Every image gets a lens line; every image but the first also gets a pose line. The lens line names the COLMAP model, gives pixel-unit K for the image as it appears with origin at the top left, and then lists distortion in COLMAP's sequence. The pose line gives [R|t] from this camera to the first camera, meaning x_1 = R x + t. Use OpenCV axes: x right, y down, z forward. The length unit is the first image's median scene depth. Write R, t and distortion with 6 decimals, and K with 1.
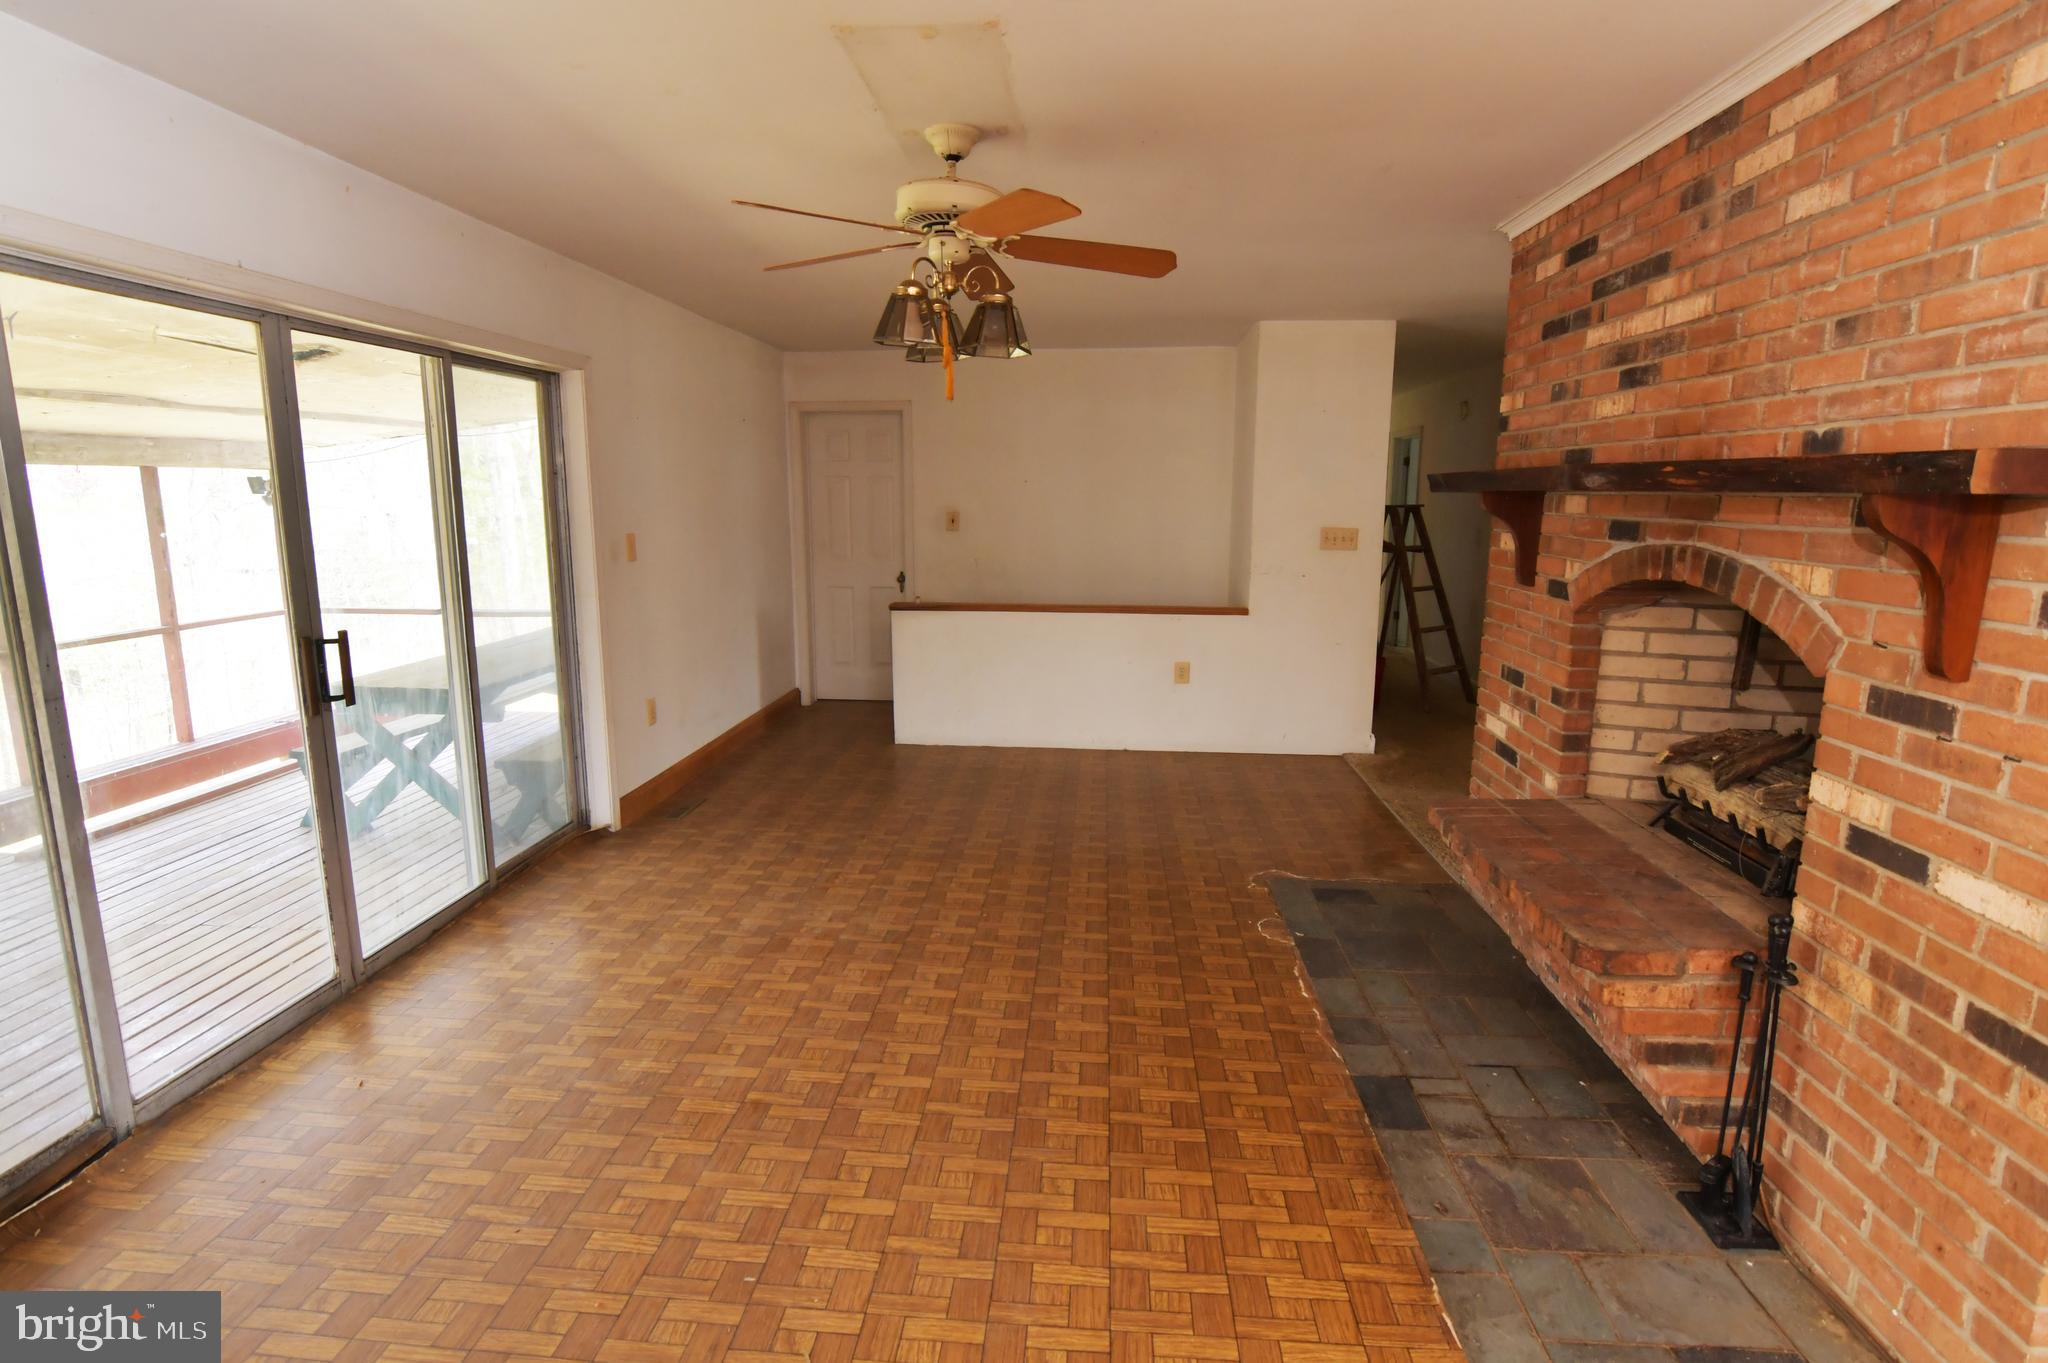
lens RADIAL K [[996.4, 0, 1021.5], [0, 996.4, 669.9], [0, 0, 1]] dist [-0.033584, 0.011883]
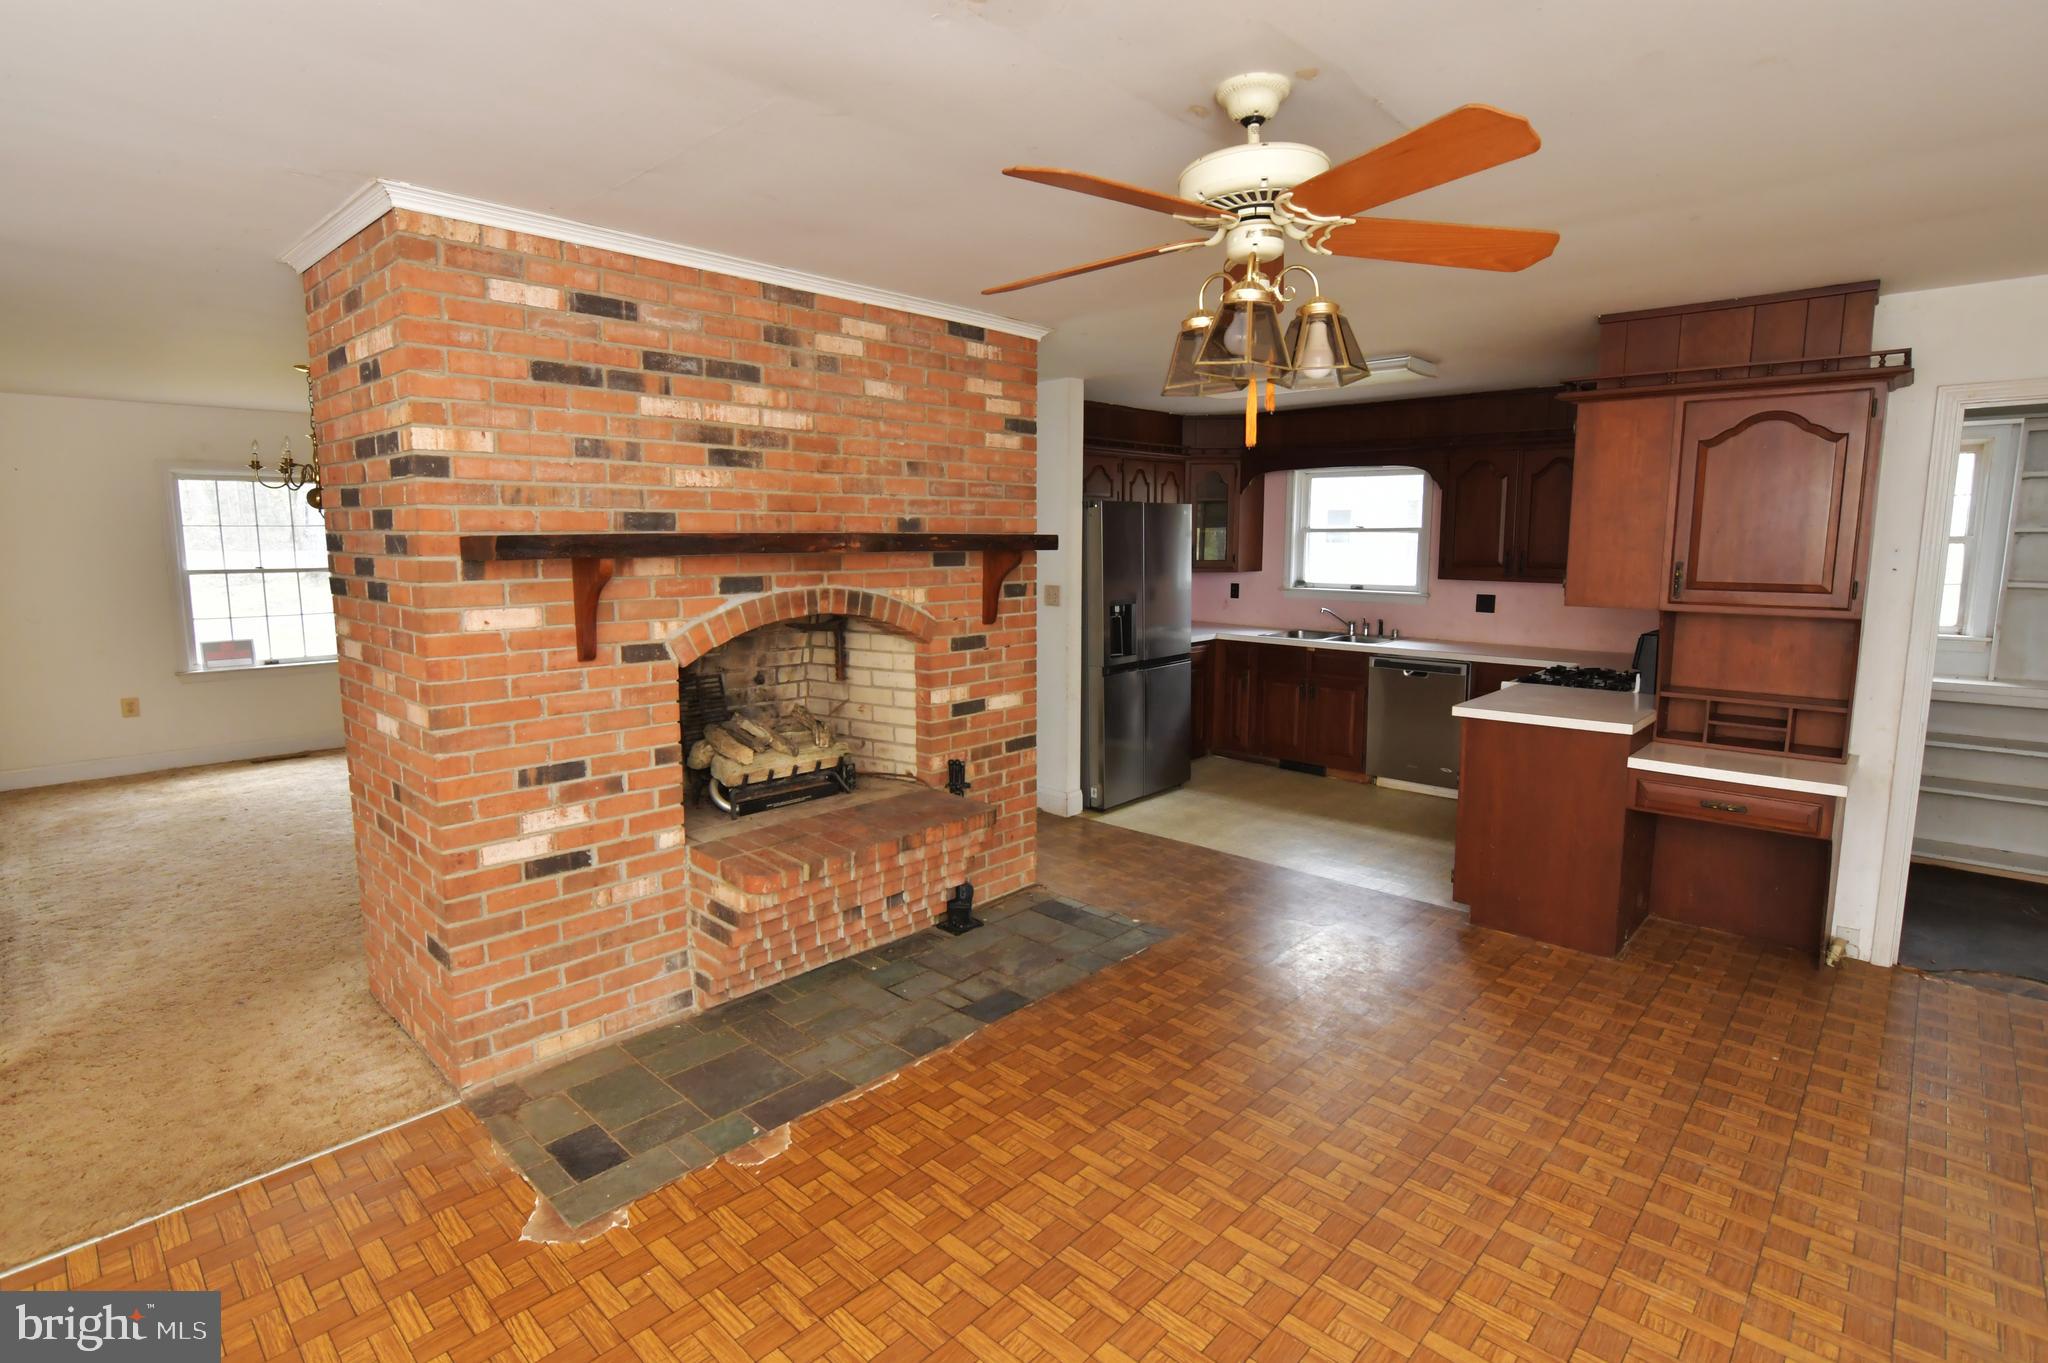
lens RADIAL K [[996.4, 0, 1021.5], [0, 996.4, 669.9], [0, 0, 1]] dist [-0.033584, 0.011883]
pose [[-0.781475, -0.086639, 0.617892, -0.475507], [0.107397, 0.956853, 0.269996, -0.382703], [-0.614624, 0.277354, -0.738452, 1.972020]]
